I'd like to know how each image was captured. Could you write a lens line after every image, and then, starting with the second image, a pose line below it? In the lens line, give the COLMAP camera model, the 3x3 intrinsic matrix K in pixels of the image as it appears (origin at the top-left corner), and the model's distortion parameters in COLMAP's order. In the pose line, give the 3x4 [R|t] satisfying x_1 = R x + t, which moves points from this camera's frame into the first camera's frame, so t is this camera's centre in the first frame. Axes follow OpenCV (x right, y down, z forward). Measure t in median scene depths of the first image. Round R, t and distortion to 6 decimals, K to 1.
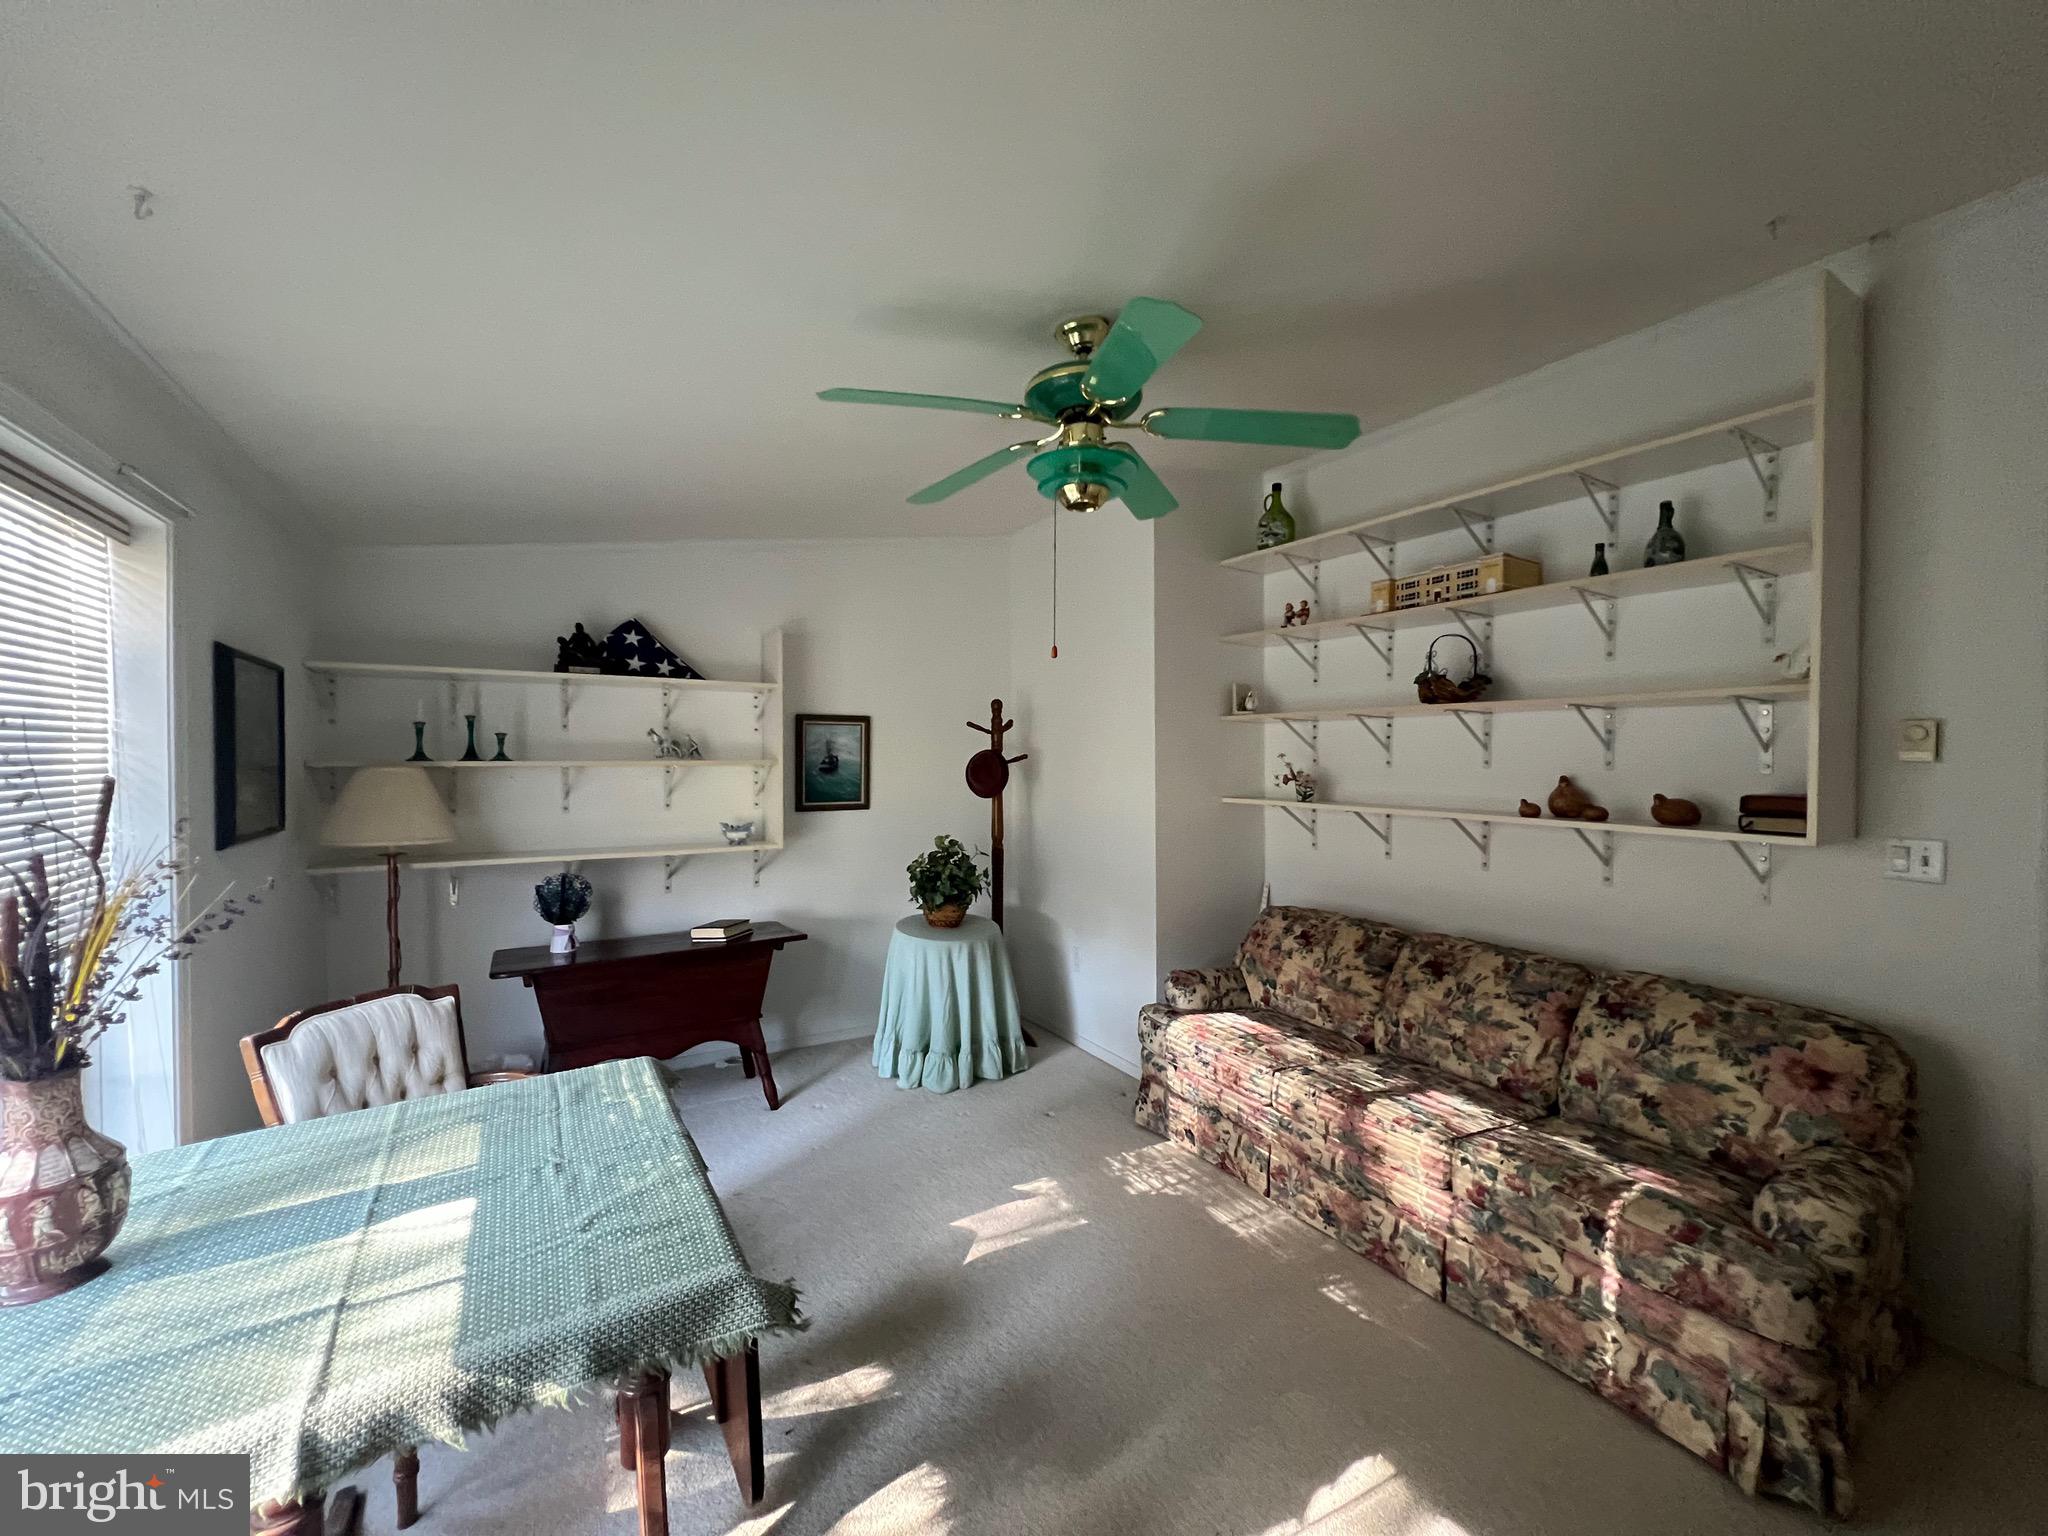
lens RADIAL K [[810.1, 0, 1024.9], [0, 810.1, 773.9], [0, 0, 1]] dist [0.001661, 0.000275]
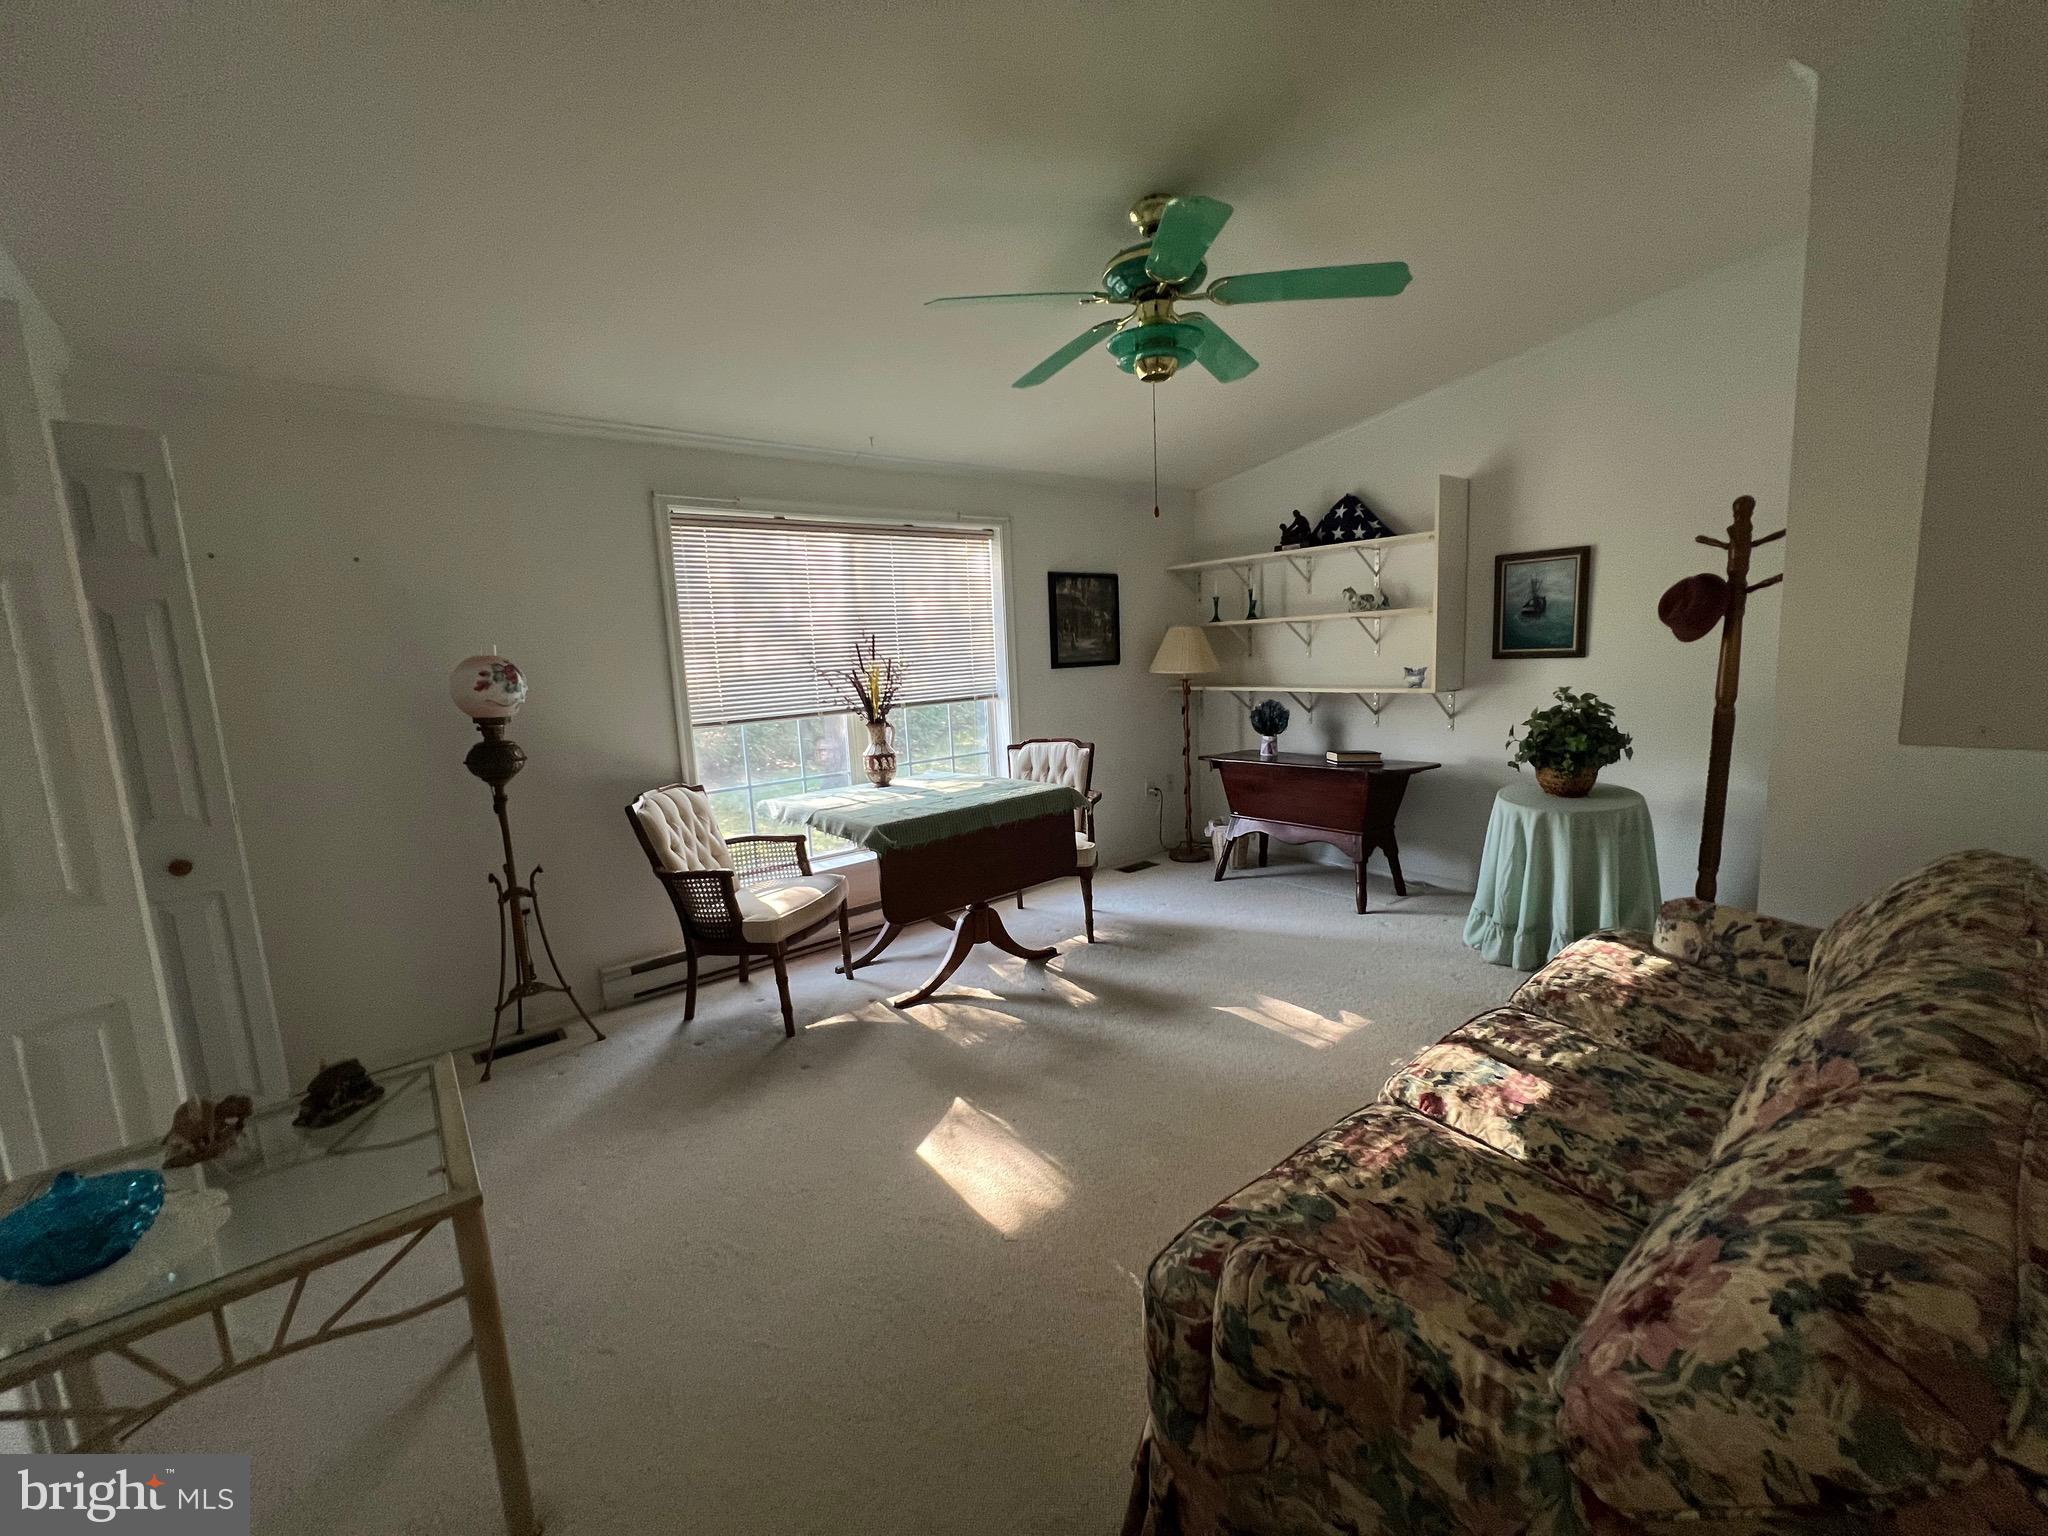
lens RADIAL K [[823.5, 0, 1024.0], [0, 823.5, 768.0], [0, 0, 1]] dist [-0.003291, -0.000233]
pose [[0.147458, 0.133964, -0.979954, 0.799832], [0.025163, 0.989956, 0.139117, 0.032503], [0.988748, -0.045173, 0.142606, 0.389490]]
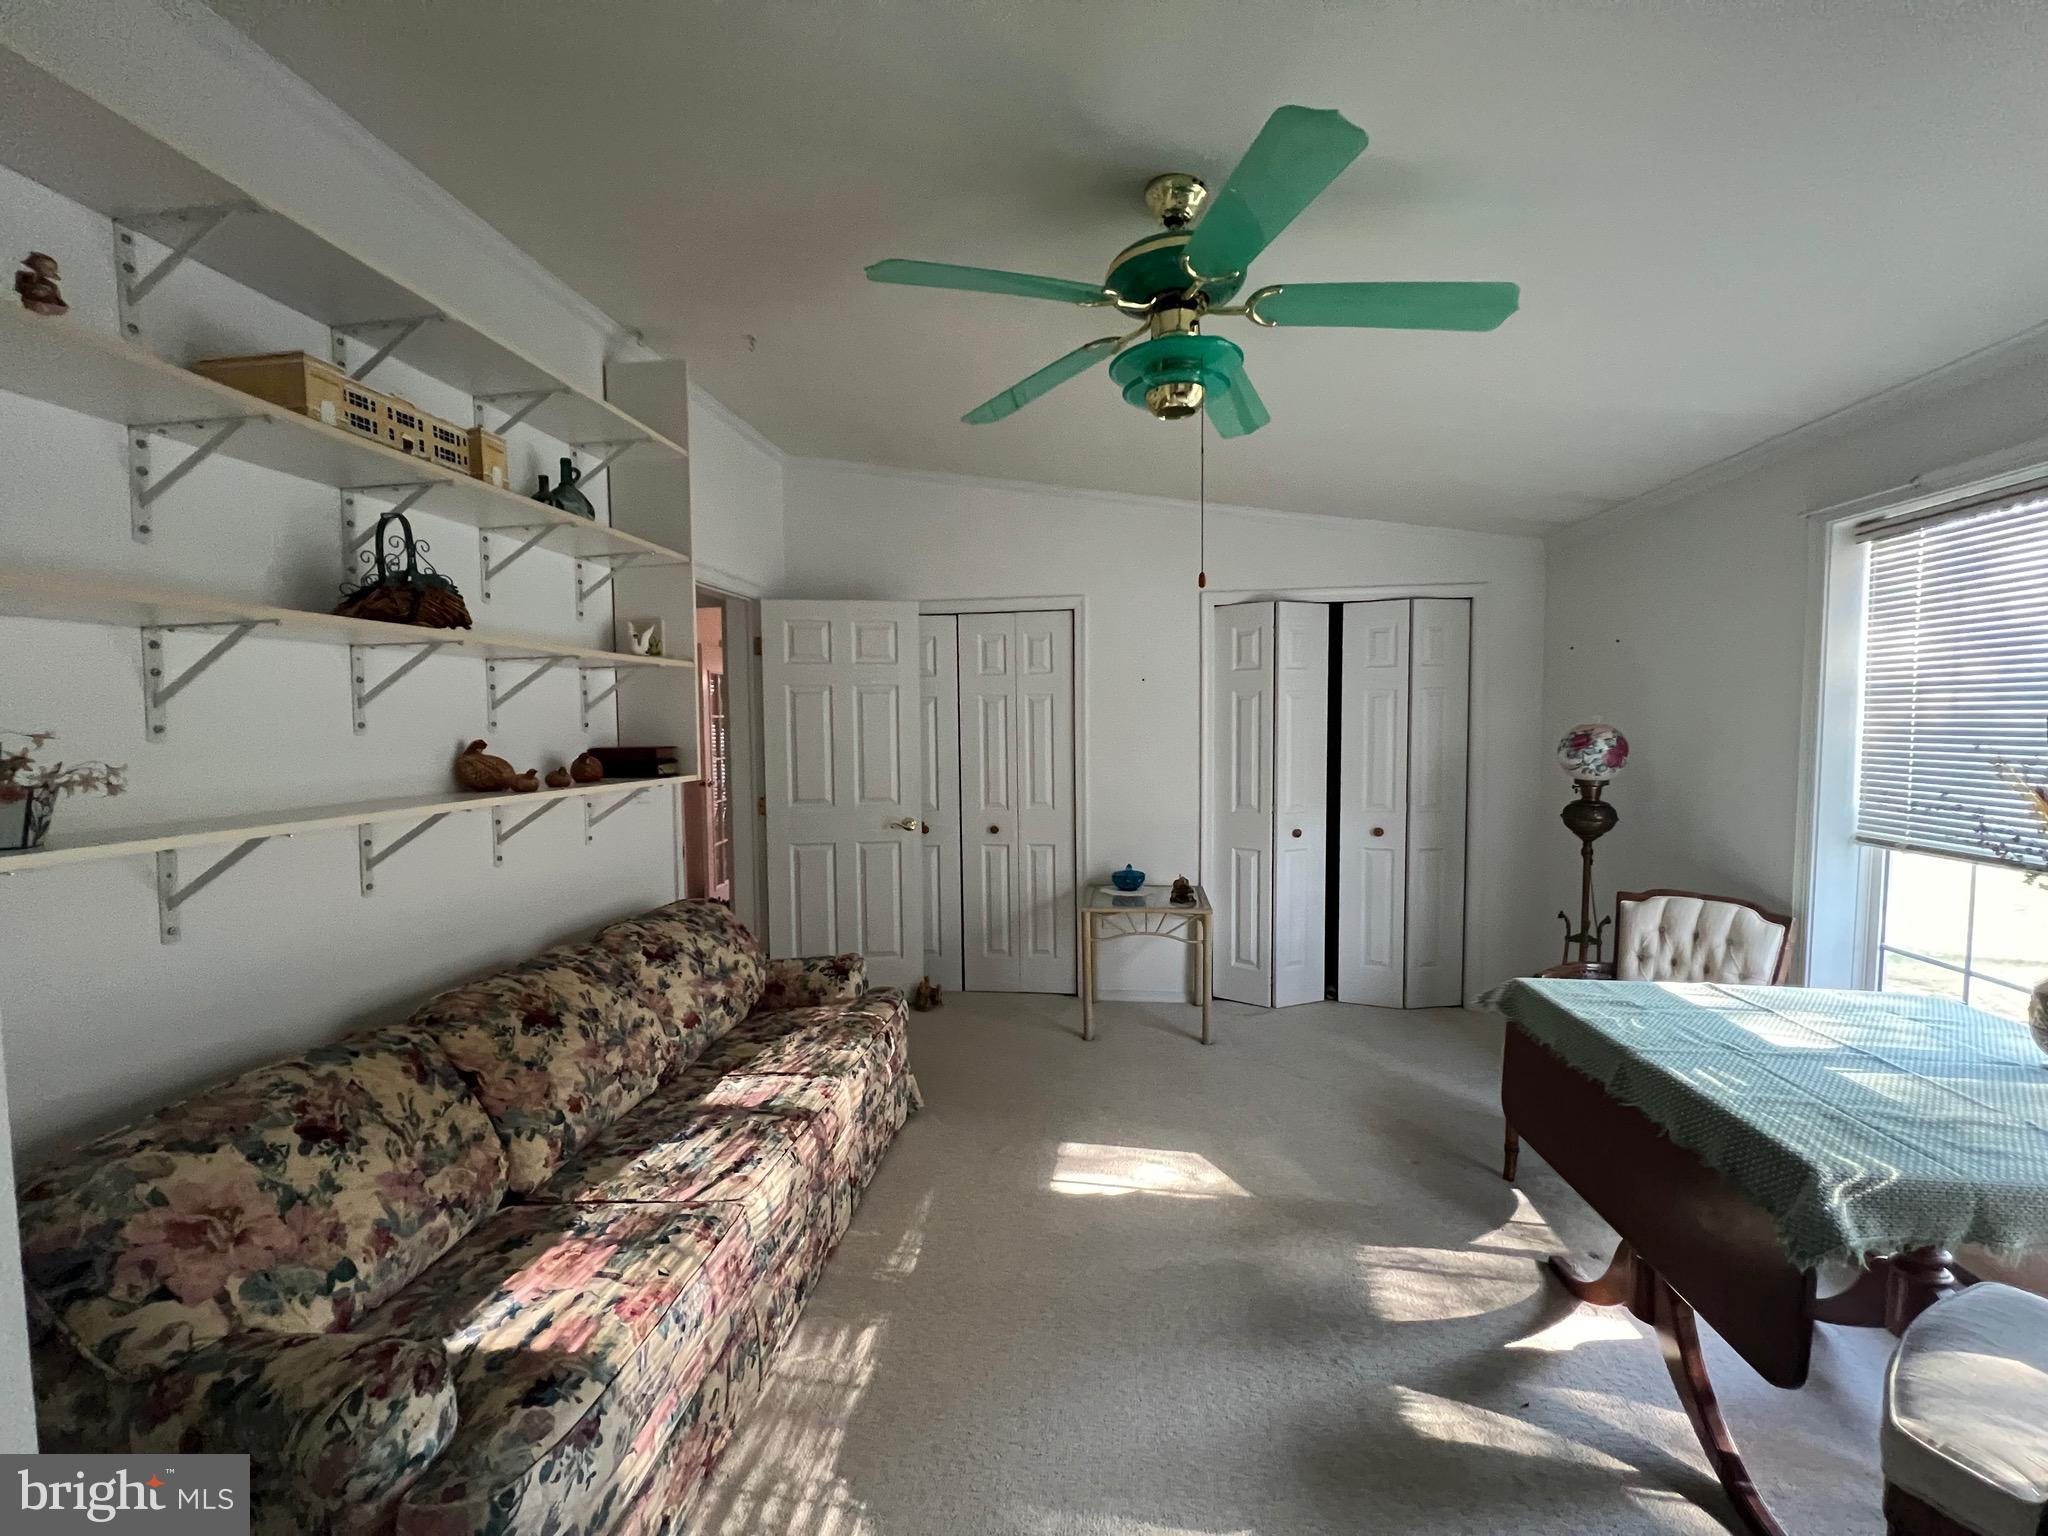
lens RADIAL K [[823.5, 0, 1024.0], [0, 823.5, 768.0], [0, 0, 1]] dist [-0.003291, -0.000233]
pose [[-0.788100, -0.029062, 0.614861, -0.218836], [0.023056, 0.996790, 0.076667, -0.017379], [-0.615115, 0.074598, -0.784900, 1.137888]]
